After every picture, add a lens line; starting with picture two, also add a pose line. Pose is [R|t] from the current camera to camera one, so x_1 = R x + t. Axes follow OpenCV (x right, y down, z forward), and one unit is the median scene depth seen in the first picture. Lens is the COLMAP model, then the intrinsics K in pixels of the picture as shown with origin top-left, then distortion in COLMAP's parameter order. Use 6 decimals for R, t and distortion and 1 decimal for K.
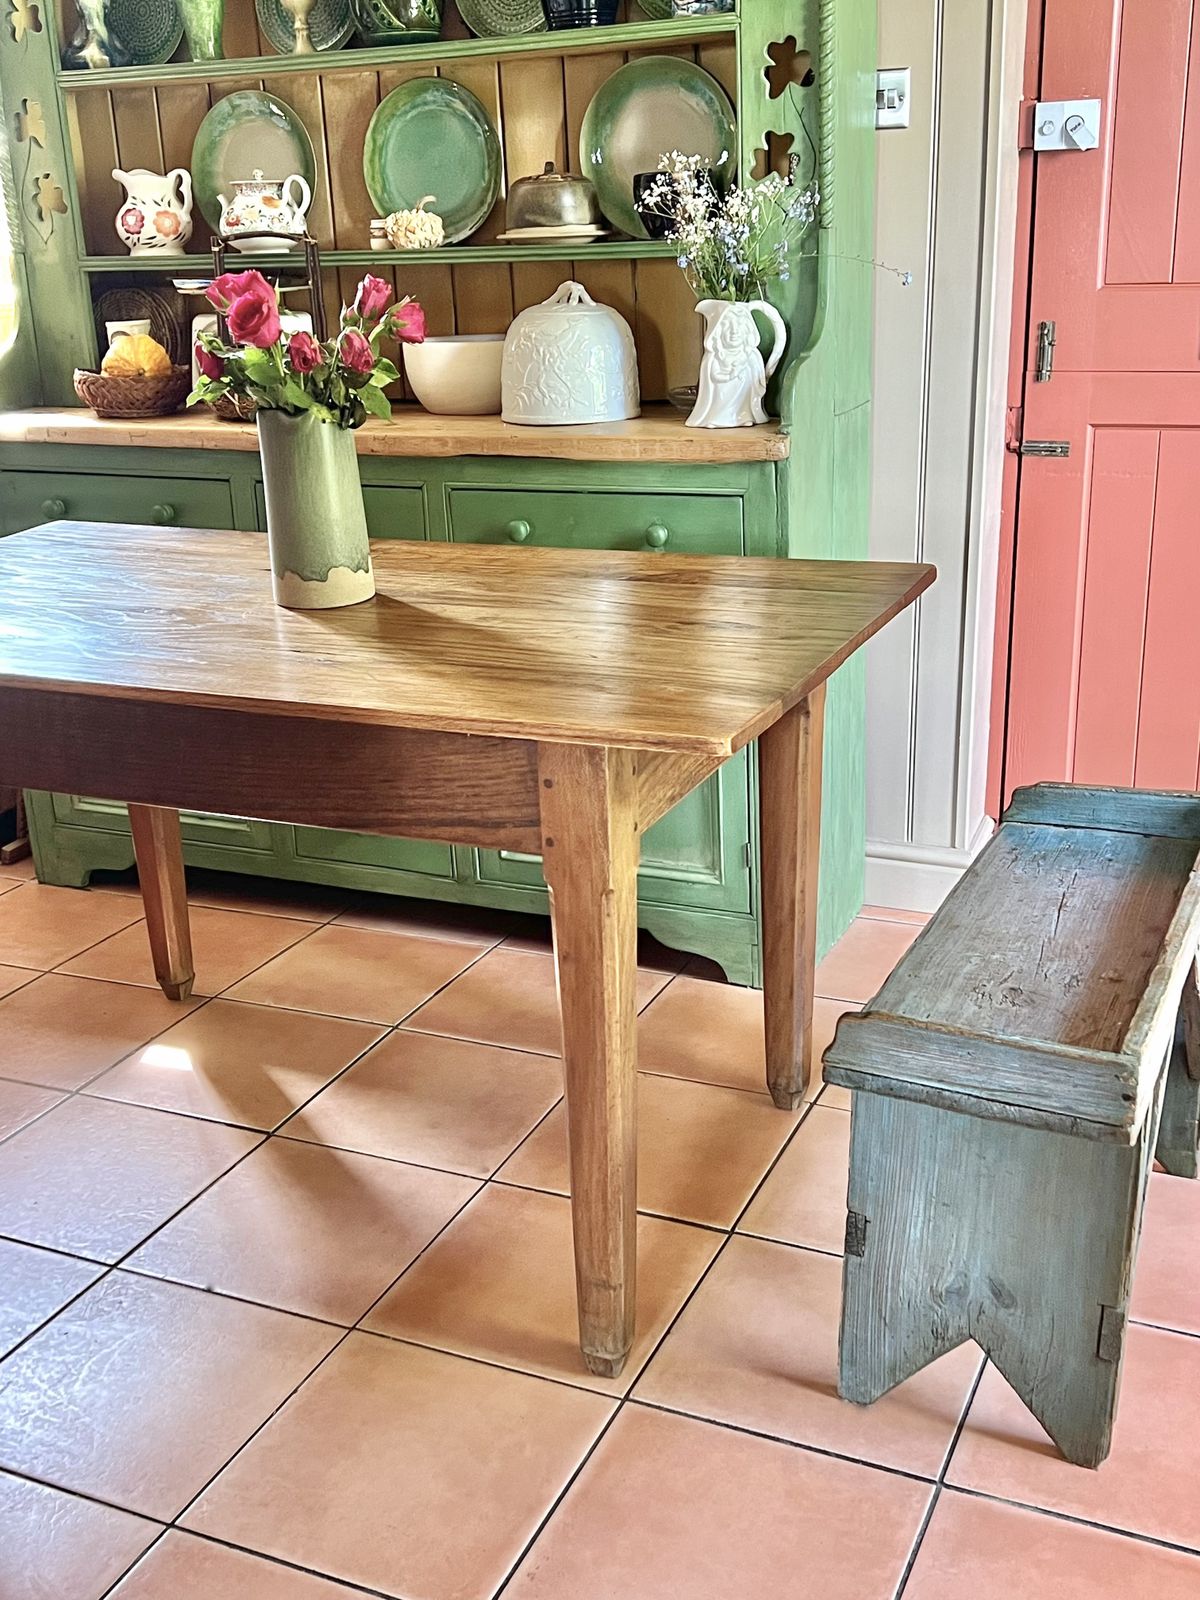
lens RADIAL K [[1719.8, 0, 594.0], [0, 1719.8, 796.0], [0, 0, 1]] dist [0.036760, 0.000000]
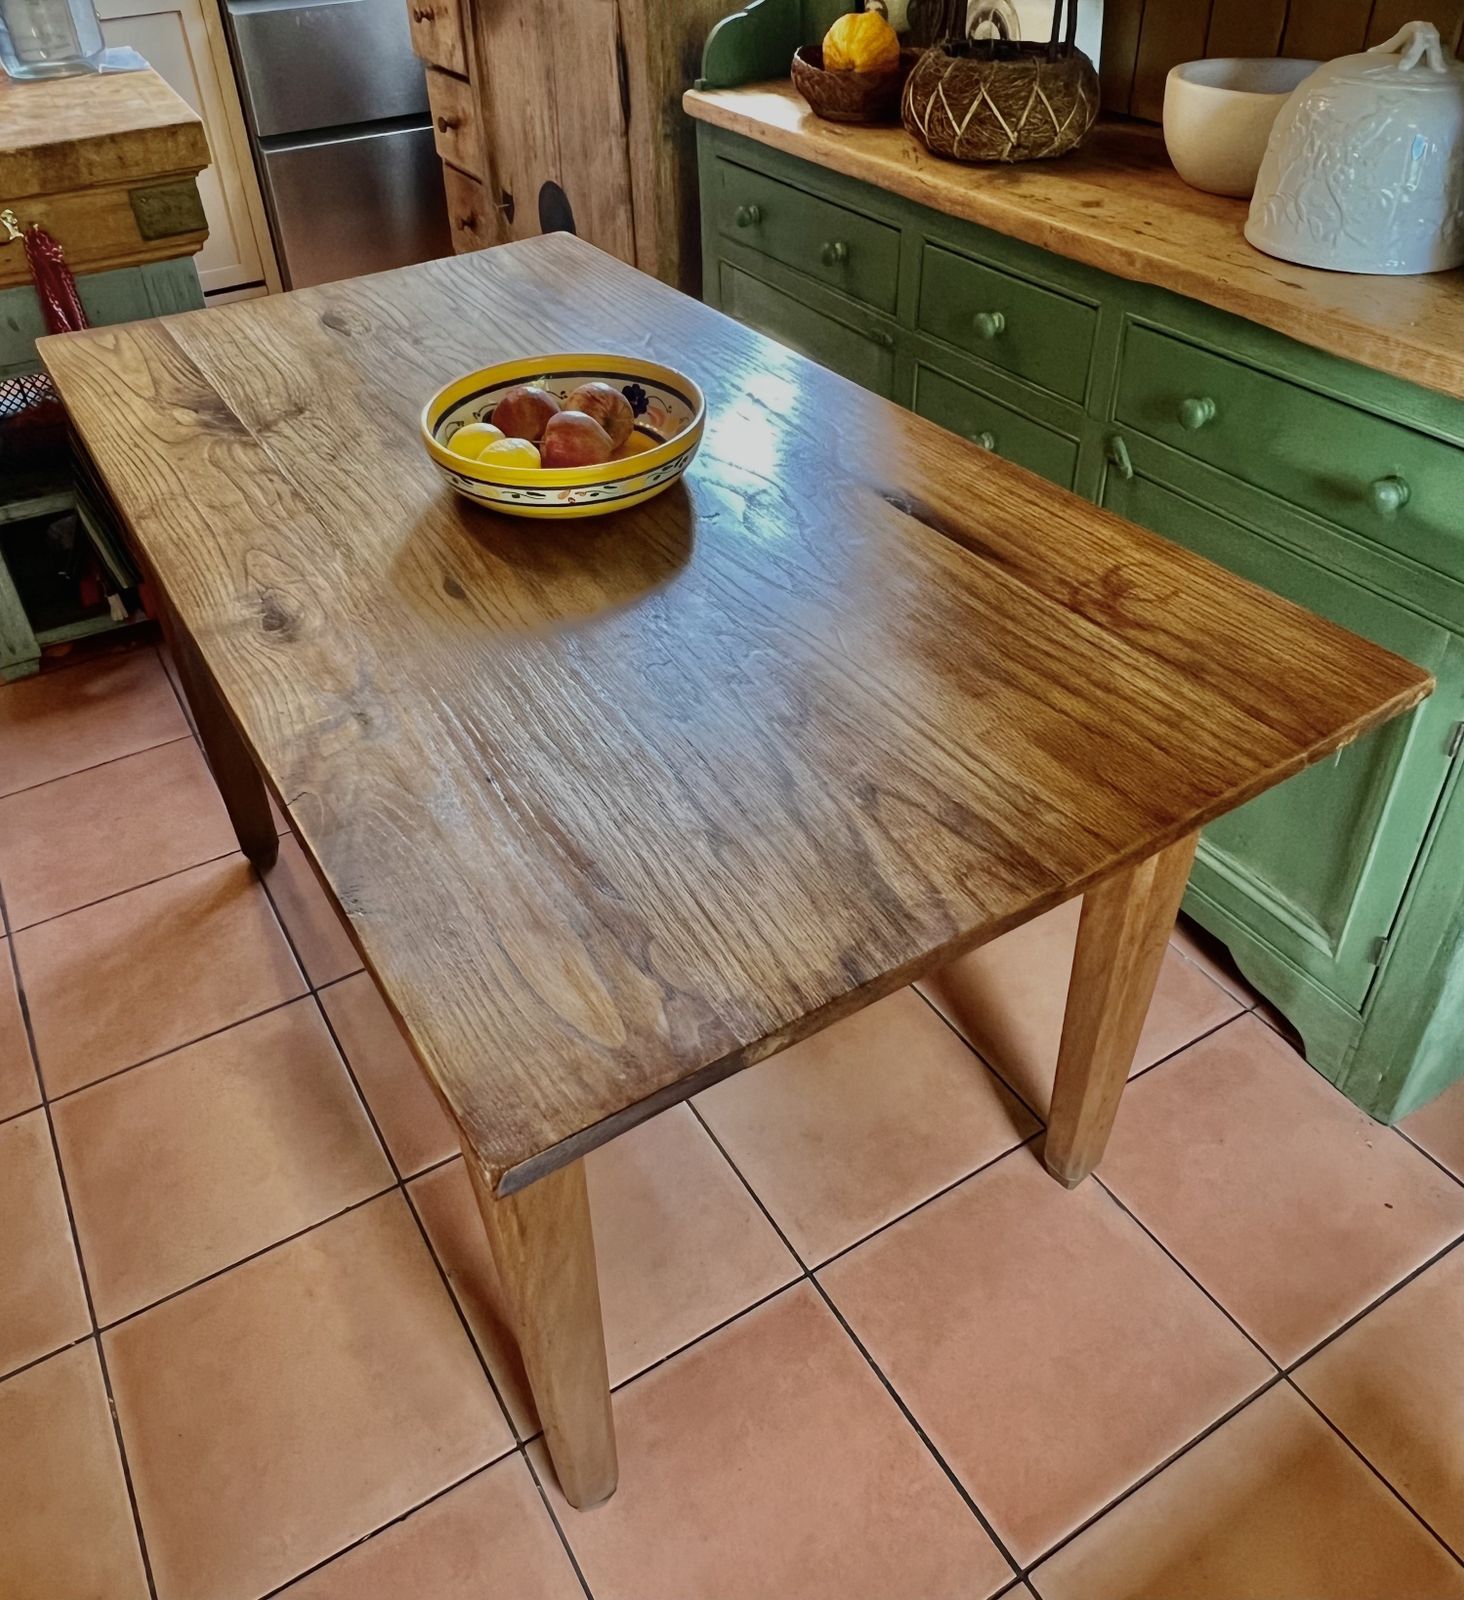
lens RADIAL K [[1297.4, 0, 720.0], [0, 1297.4, 691.1], [0, 0, 1]] dist [0.008173, -0.003826]
pose [[0.819084, 0.346216, -0.457422, 0.081028], [-0.186810, 0.914868, 0.357937, -0.214691], [0.542404, -0.207730, 0.814031, 0.475859]]
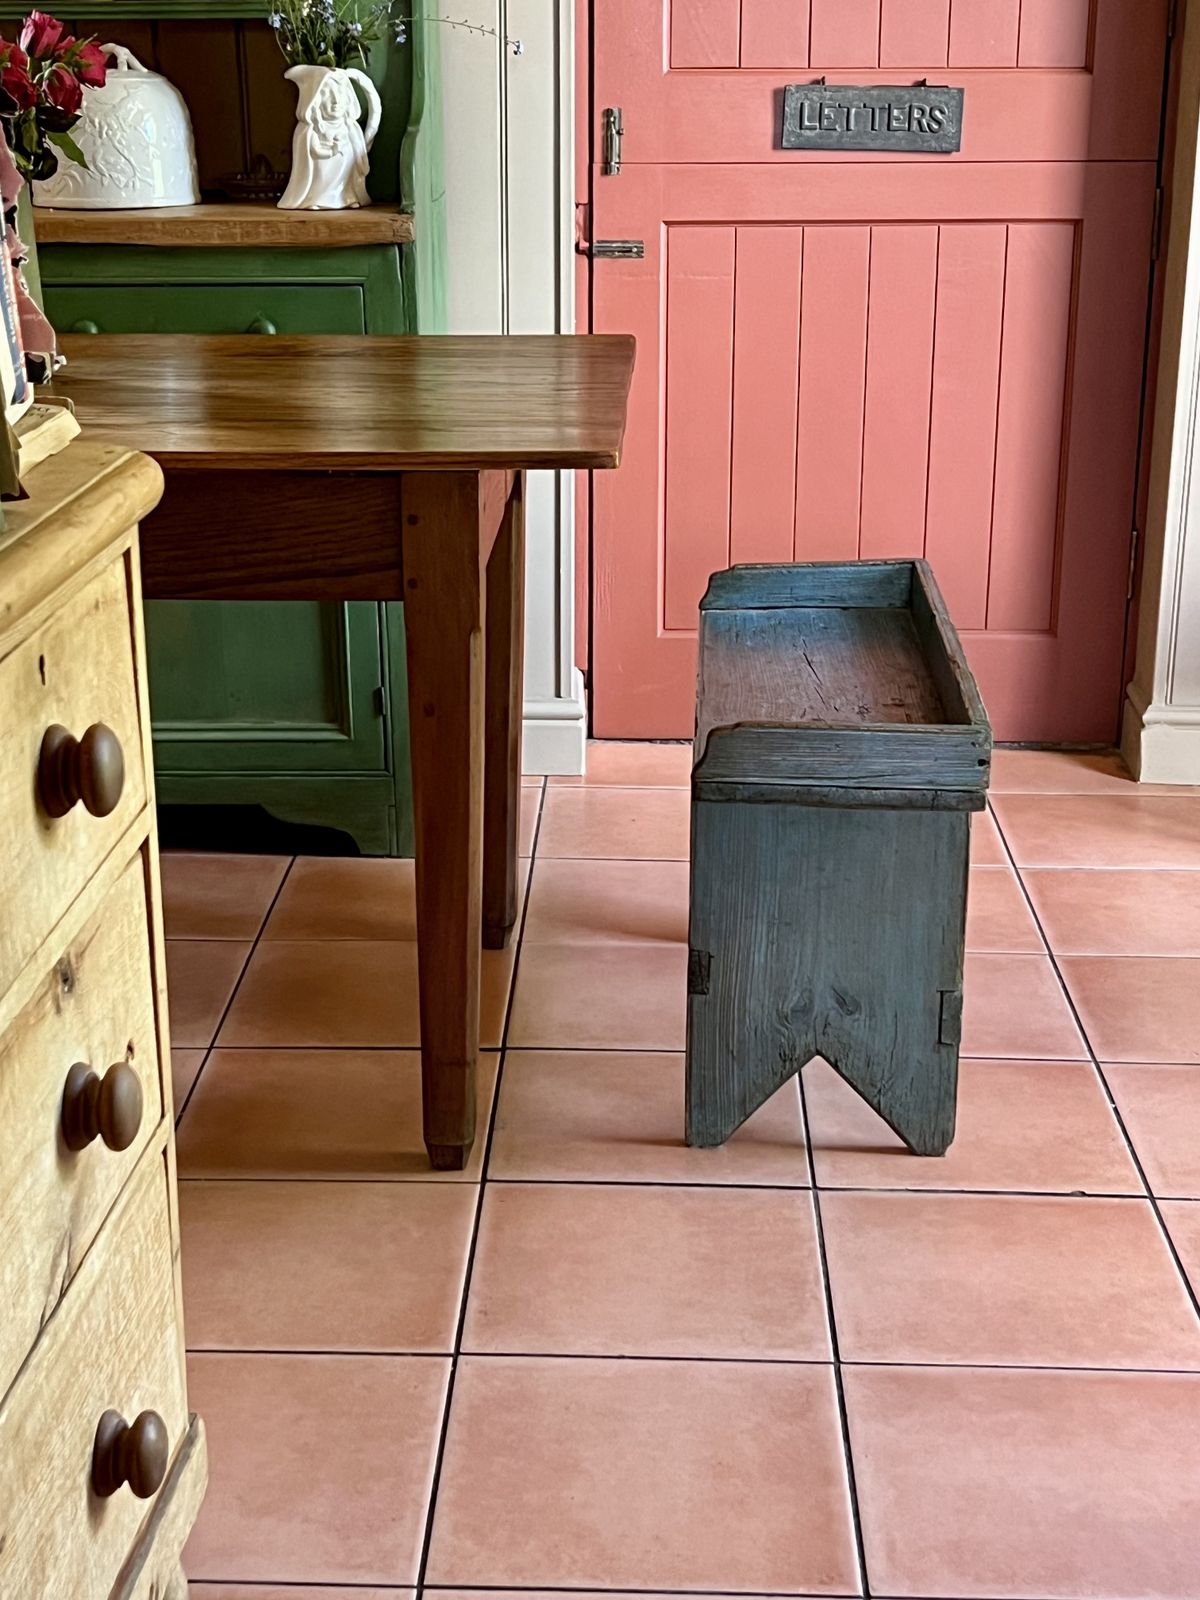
lens RADIAL K [[2425.2, 0, 608.5], [0, 2425.2, 809.4], [0, 0, 1]] dist [0.044948, 0.000000]
pose [[0.921055, -0.086746, 0.379648, -0.297104], [0.093493, 0.995620, 0.000670, 0.106824], [-0.378043, 0.034878, 0.925131, -0.203593]]
